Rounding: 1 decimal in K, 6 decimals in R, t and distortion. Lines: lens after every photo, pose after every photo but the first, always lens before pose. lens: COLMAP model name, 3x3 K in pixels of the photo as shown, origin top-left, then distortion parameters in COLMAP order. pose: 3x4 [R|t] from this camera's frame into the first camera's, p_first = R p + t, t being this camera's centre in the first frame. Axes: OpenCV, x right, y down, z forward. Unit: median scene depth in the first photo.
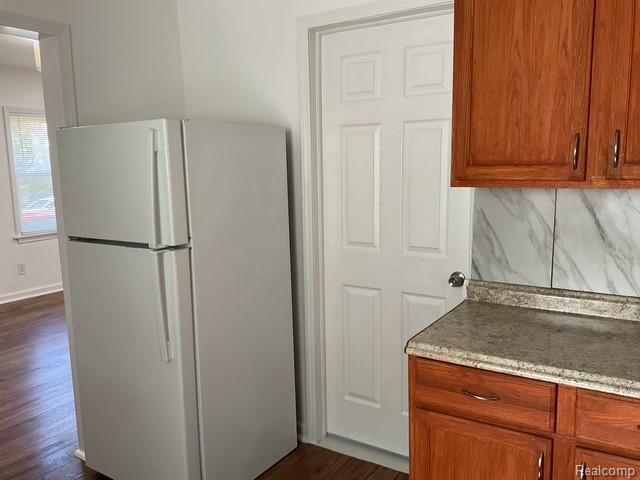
lens RADIAL K [[536.9, 0, 321.0], [0, 536.9, 241.6], [0, 0, 1]] dist [0.085766, -0.154777]
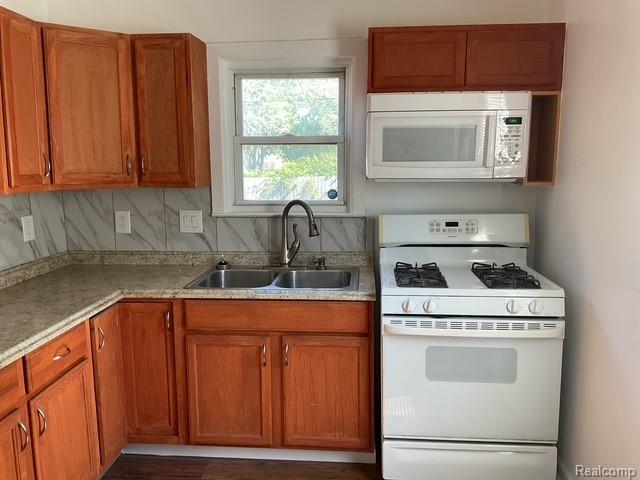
lens RADIAL K [[536.9, 0, 321.0], [0, 536.9, 241.6], [0, 0, 1]] dist [0.085766, -0.154777]
pose [[-0.478507, -0.106093, 0.871651, -0.710308], [0.145073, 0.969480, 0.197641, -0.103095], [-0.866016, 0.221026, -0.448512, 0.691362]]
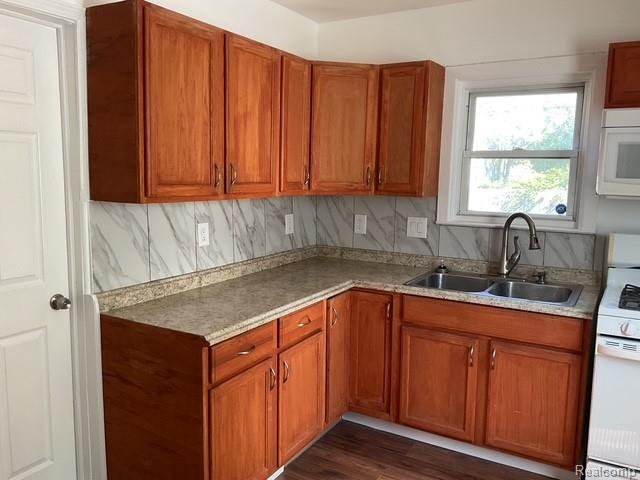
lens RADIAL K [[536.9, 0, 321.0], [0, 536.9, 241.6], [0, 0, 1]] dist [0.085766, -0.154777]
pose [[-0.059382, -0.112781, 0.991844, -0.878474], [0.131971, 0.983989, 0.119789, -0.109187], [-0.989473, 0.138008, -0.043547, 0.692045]]
